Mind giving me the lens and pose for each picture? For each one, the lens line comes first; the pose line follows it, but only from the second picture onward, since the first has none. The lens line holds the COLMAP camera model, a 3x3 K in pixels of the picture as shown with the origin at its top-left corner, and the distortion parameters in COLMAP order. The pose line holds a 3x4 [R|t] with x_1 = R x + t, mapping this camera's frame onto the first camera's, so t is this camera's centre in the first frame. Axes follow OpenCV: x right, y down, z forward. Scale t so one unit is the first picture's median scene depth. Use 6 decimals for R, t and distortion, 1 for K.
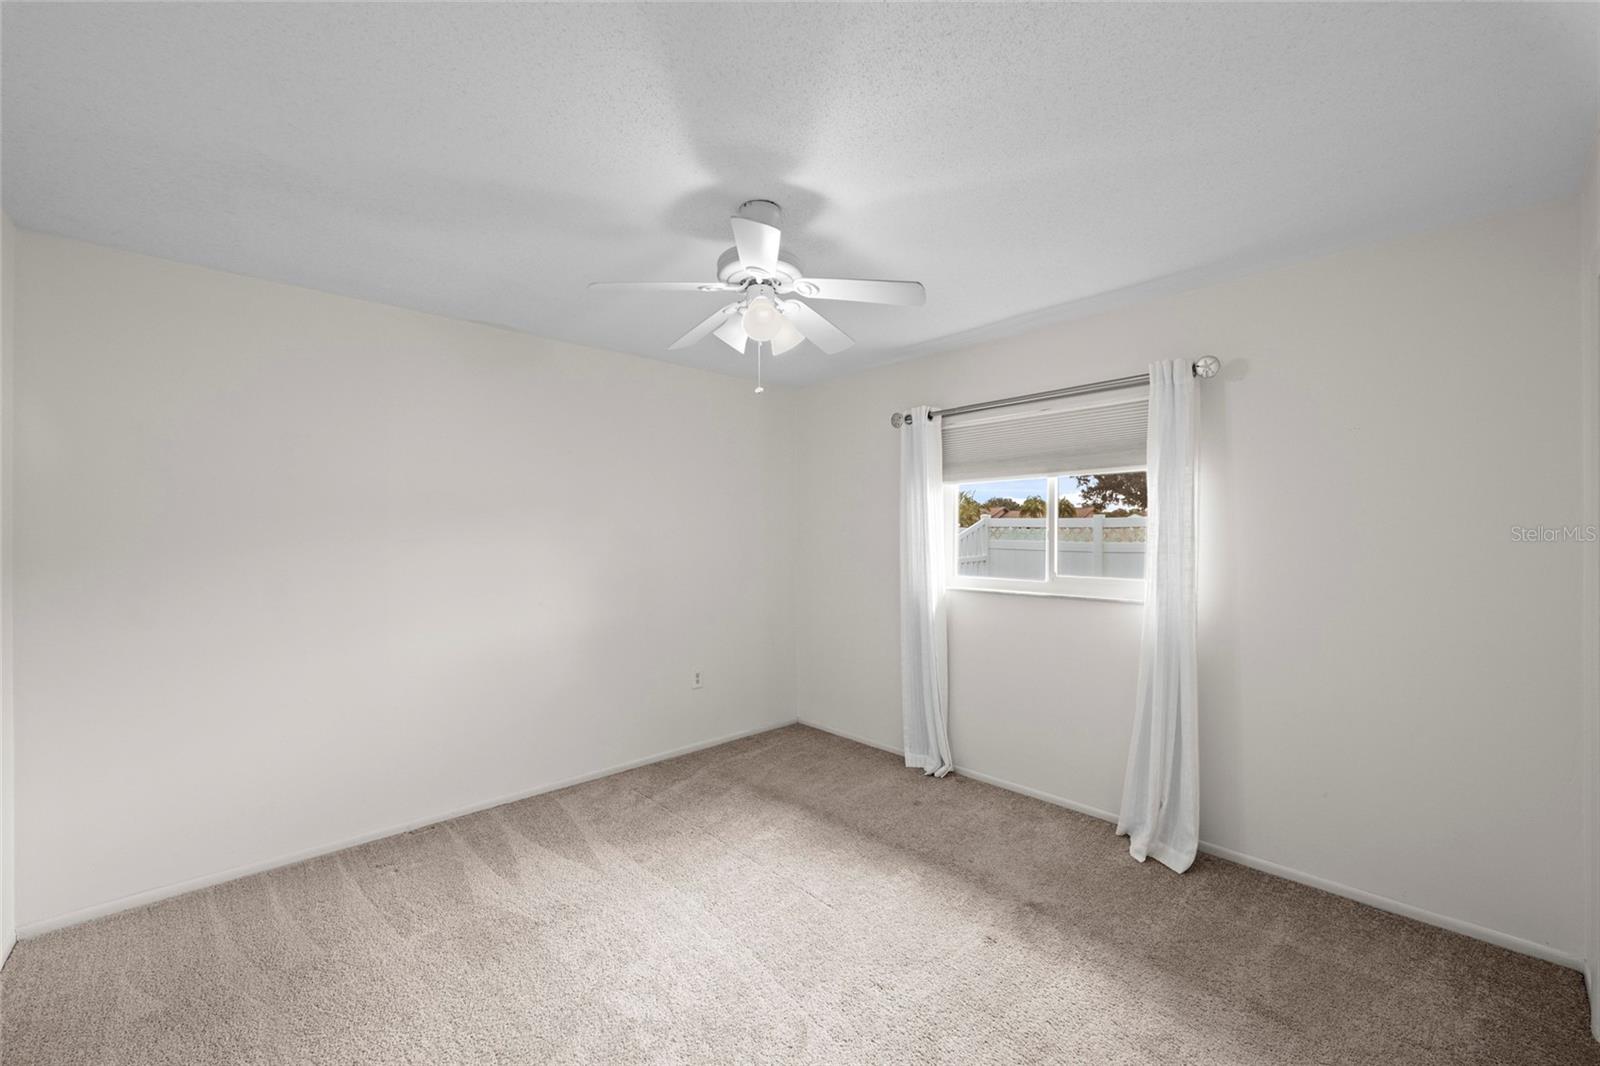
lens RADIAL K [[632.5, 0, 800.0], [0, 632.5, 533.0], [0, 0, 1]] dist [-0.001001, -0.000071]
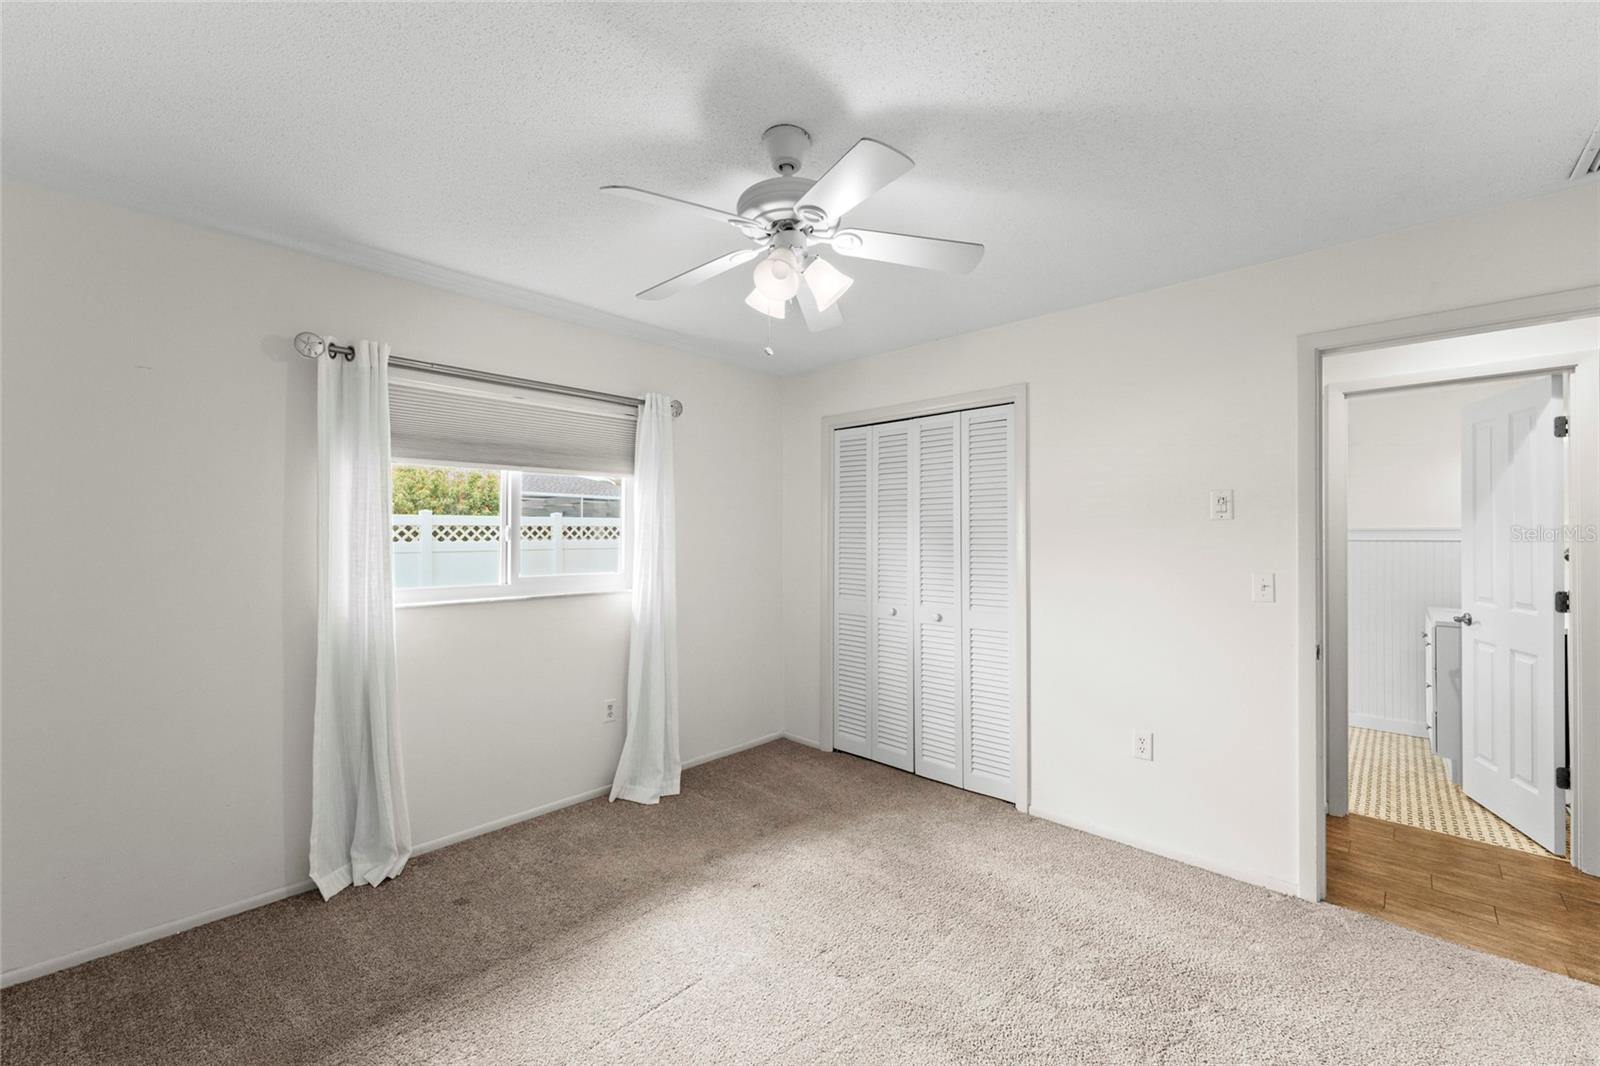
lens RADIAL K [[629.8, 0, 798.5], [0, 629.8, 528.6], [0, 0, 1]] dist [-0.001658, 0.000011]
pose [[-0.051651, 0.011992, 0.998593, -0.600978], [-0.001291, 0.999926, -0.012075, 0.007510], [-0.998664, -0.001913, -0.051632, 0.696683]]
